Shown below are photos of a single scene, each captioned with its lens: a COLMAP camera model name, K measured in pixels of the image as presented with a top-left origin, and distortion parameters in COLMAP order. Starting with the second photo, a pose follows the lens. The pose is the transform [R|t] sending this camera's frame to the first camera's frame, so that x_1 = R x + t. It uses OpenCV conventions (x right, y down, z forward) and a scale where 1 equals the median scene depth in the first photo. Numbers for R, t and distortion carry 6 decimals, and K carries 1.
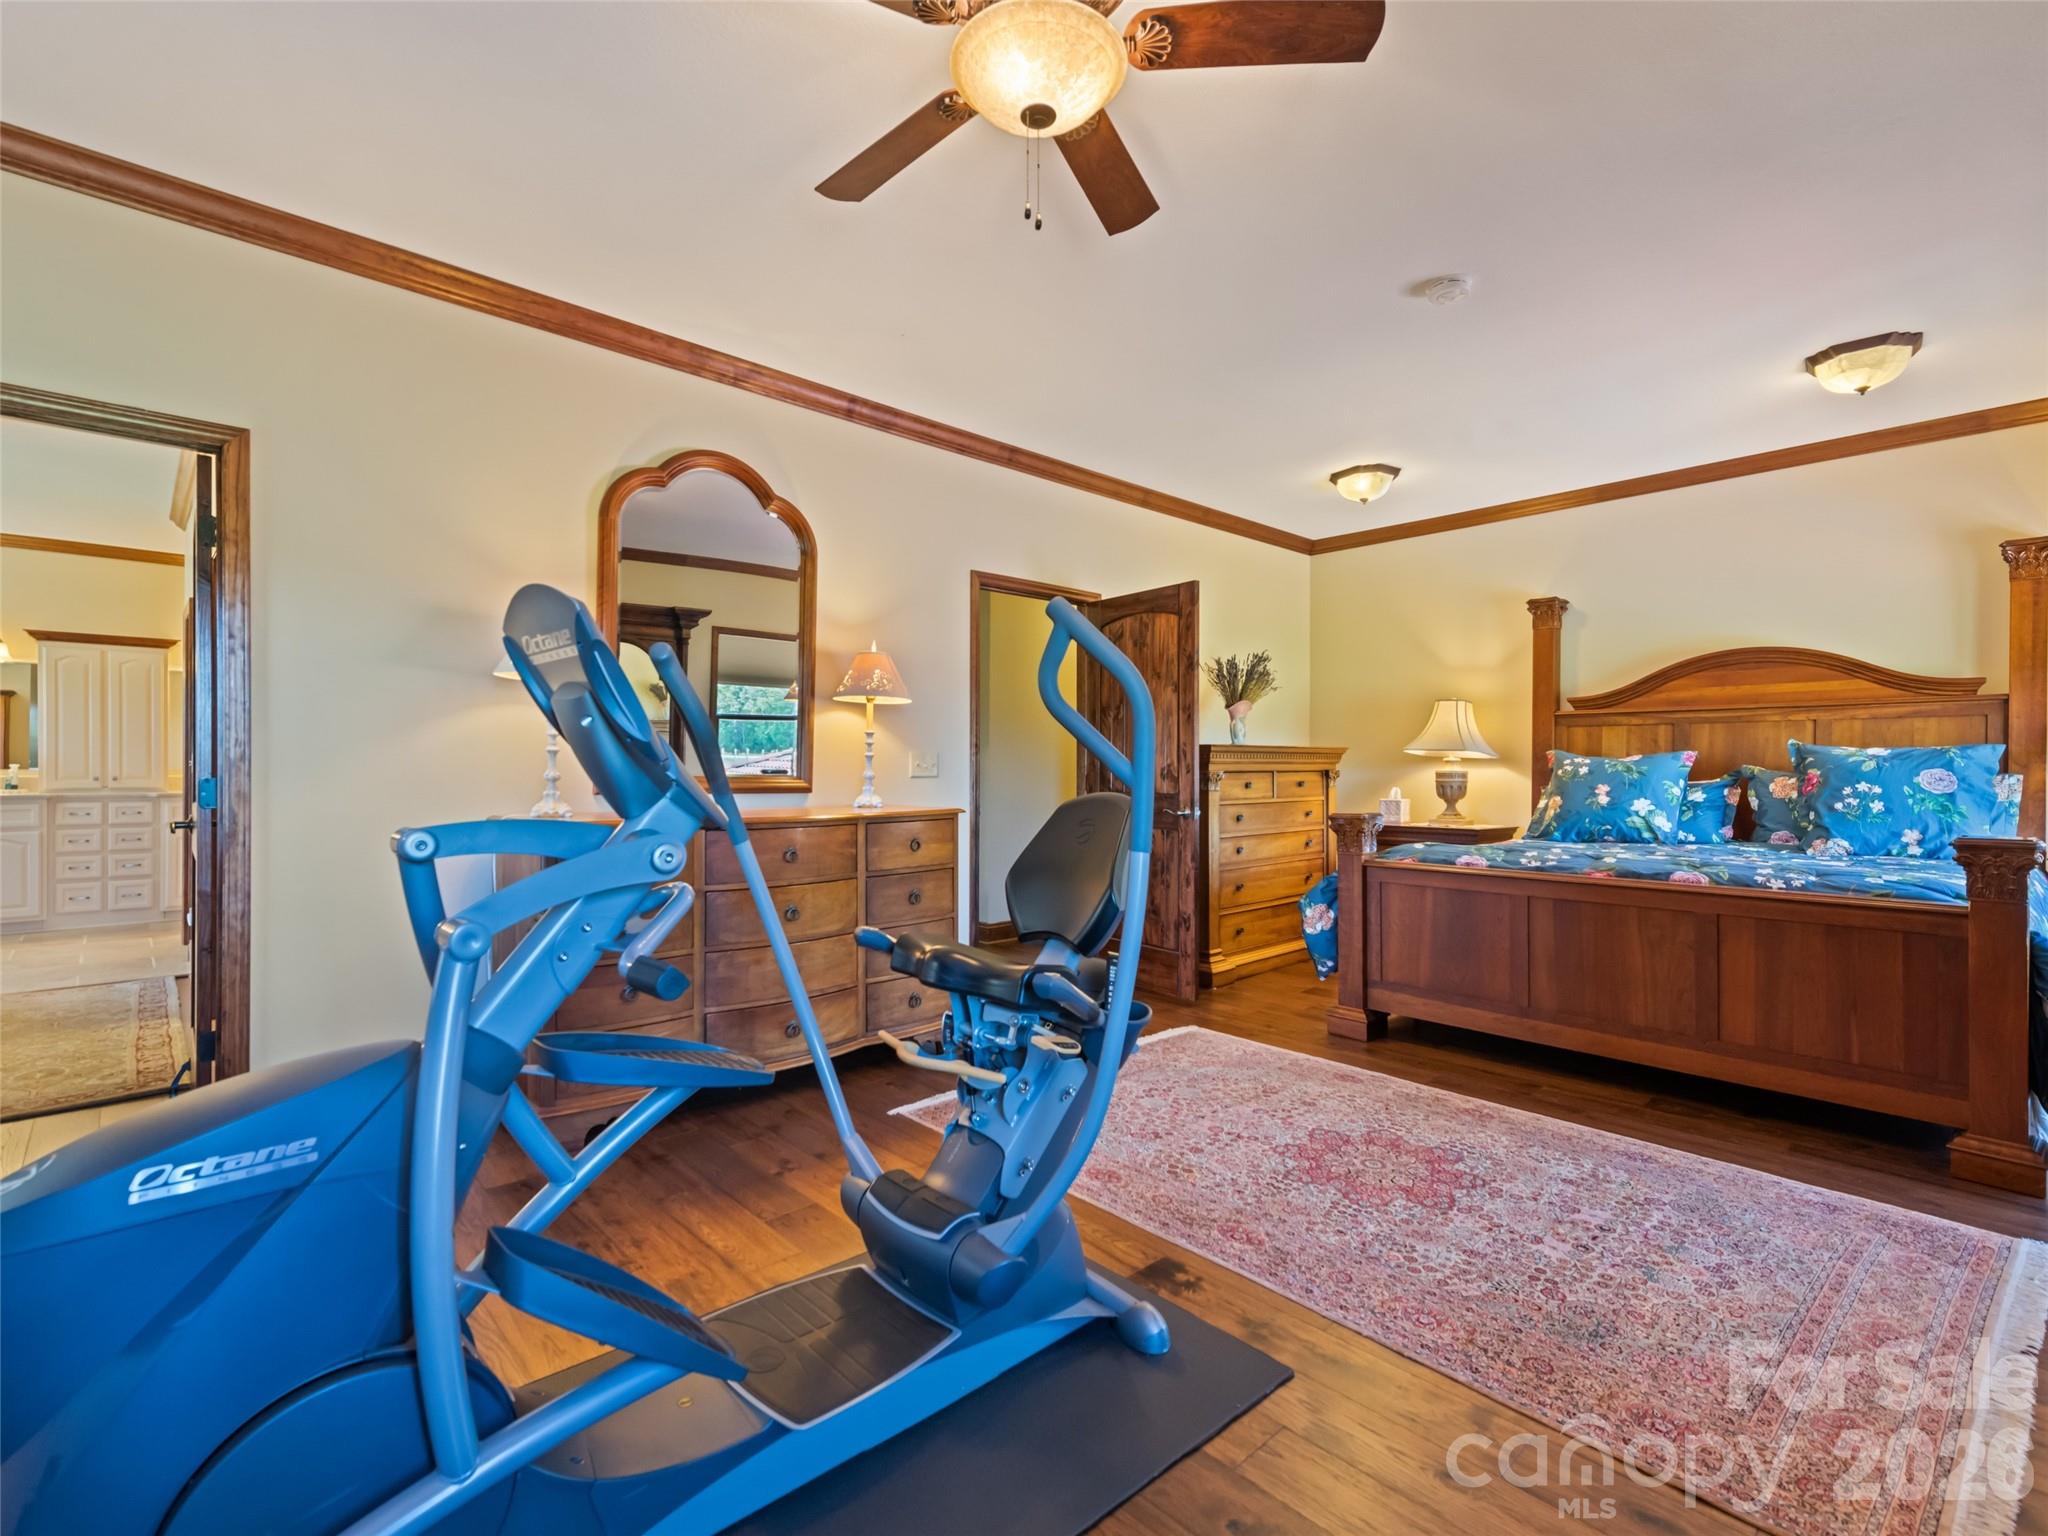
lens RADIAL K [[924.7, 0, 1014.9], [0, 924.7, 770.7], [0, 0, 1]] dist [0.013811, -0.003673]
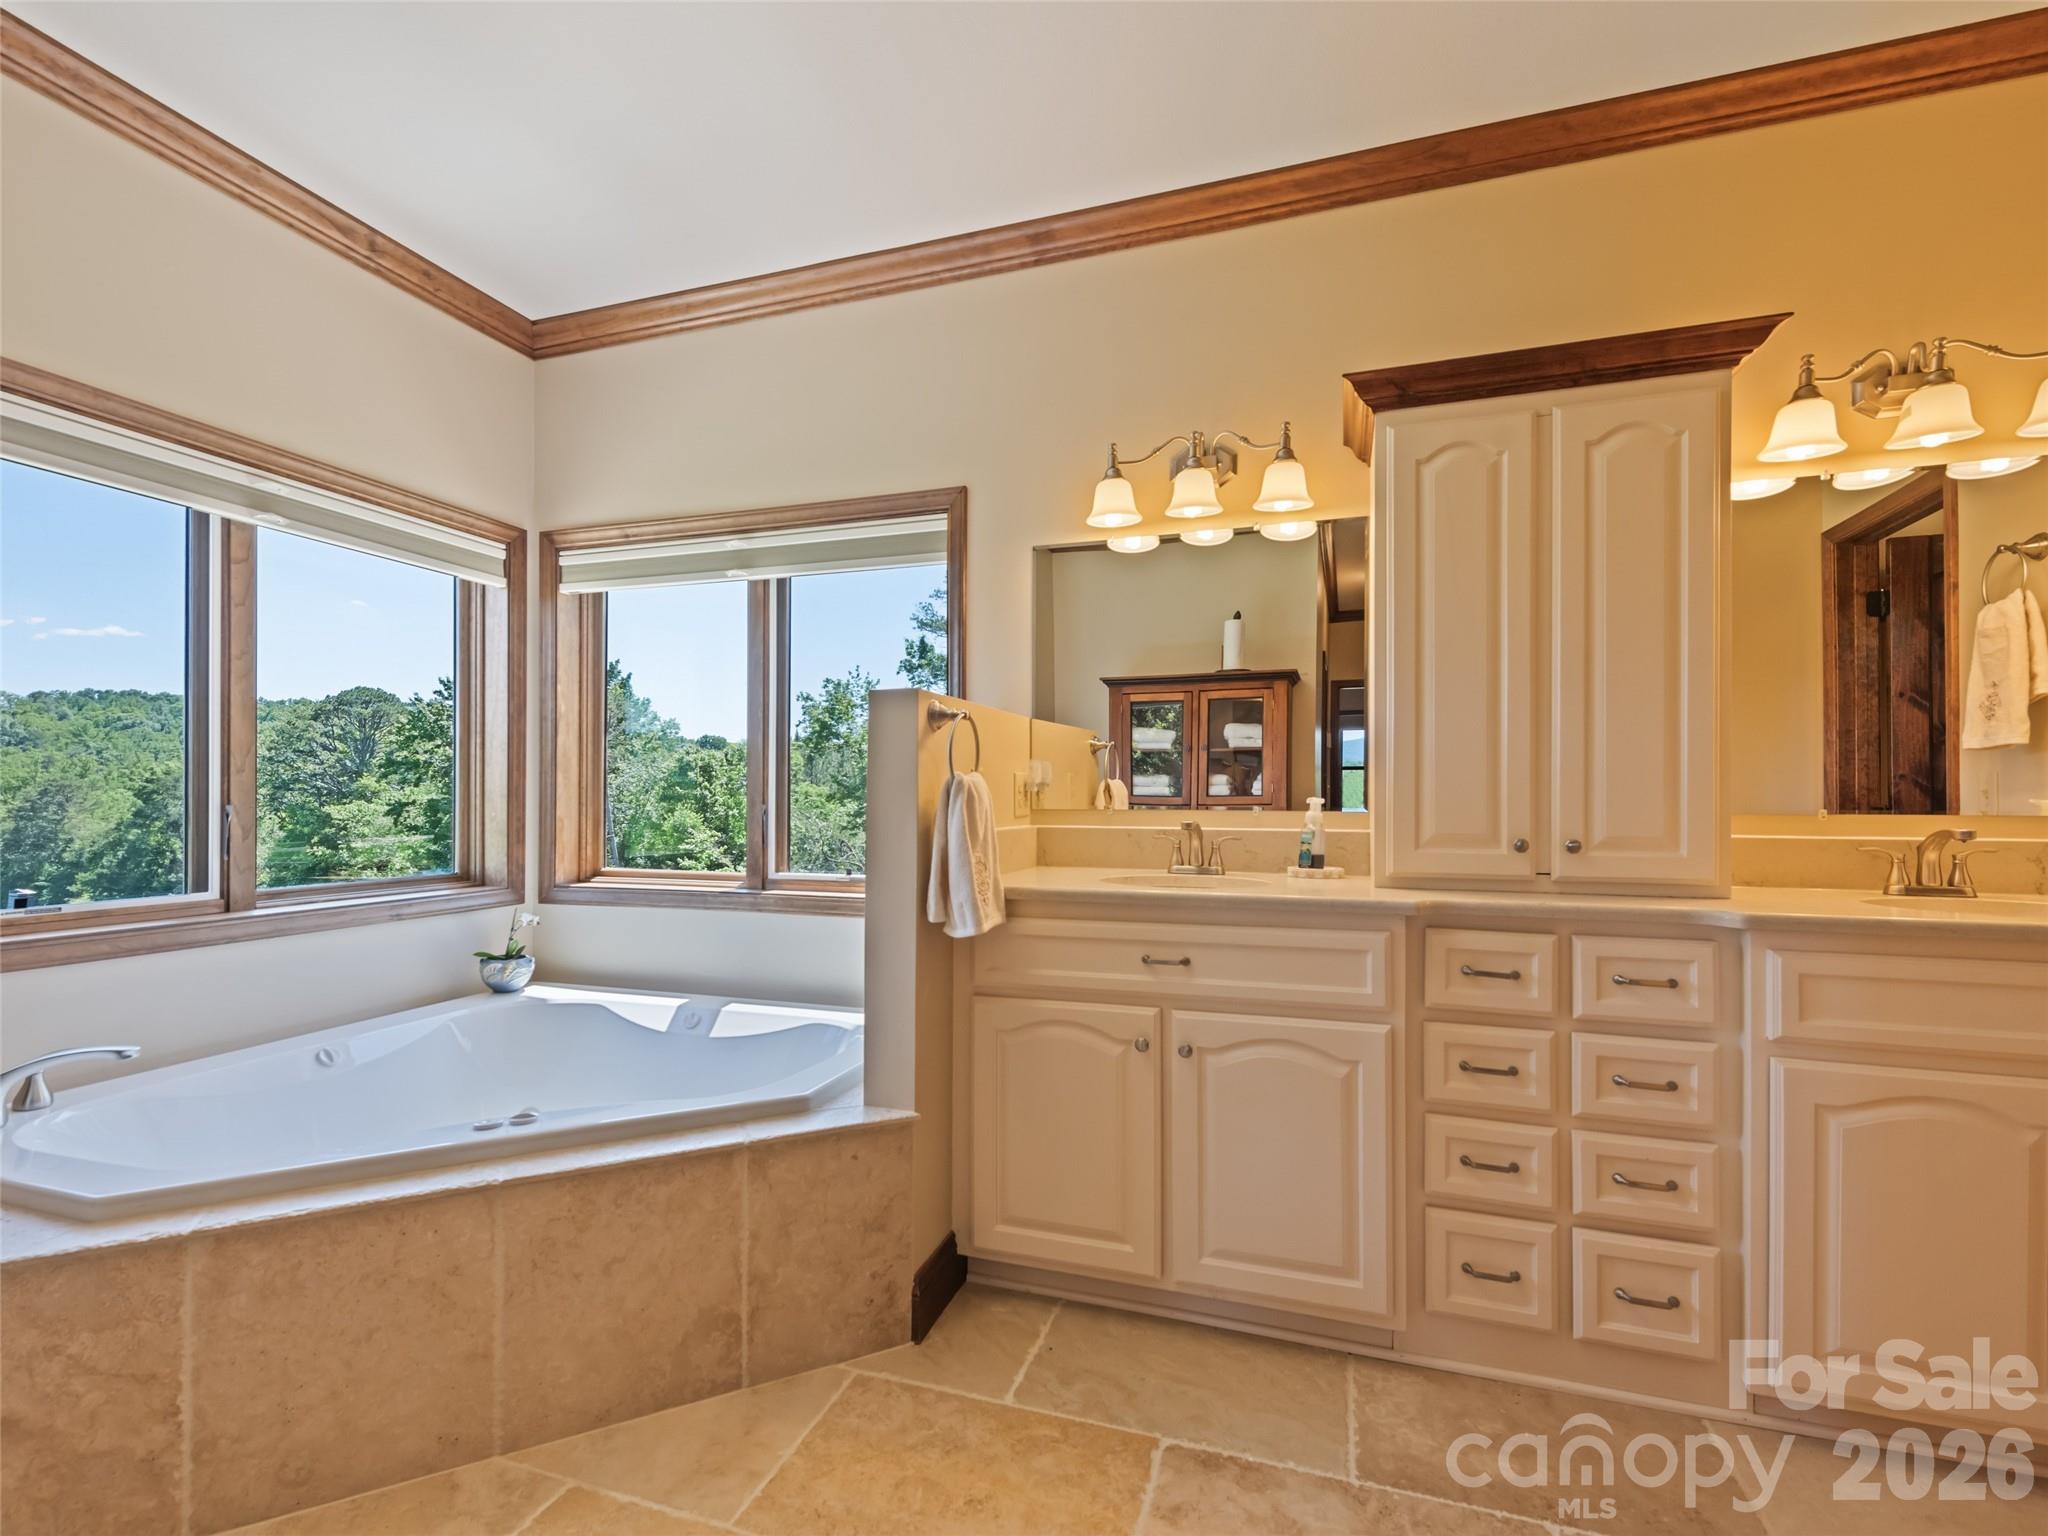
lens RADIAL K [[924.7, 0, 1018.7], [0, 924.7, 788.5], [0, 0, 1]] dist [0.013811, -0.003673]
pose [[0.484490, -0.011278, -0.874724, -0.811164], [-0.006699, 0.999840, -0.016601, -0.003698], [0.874771, 0.013903, 0.484337, 0.726802]]
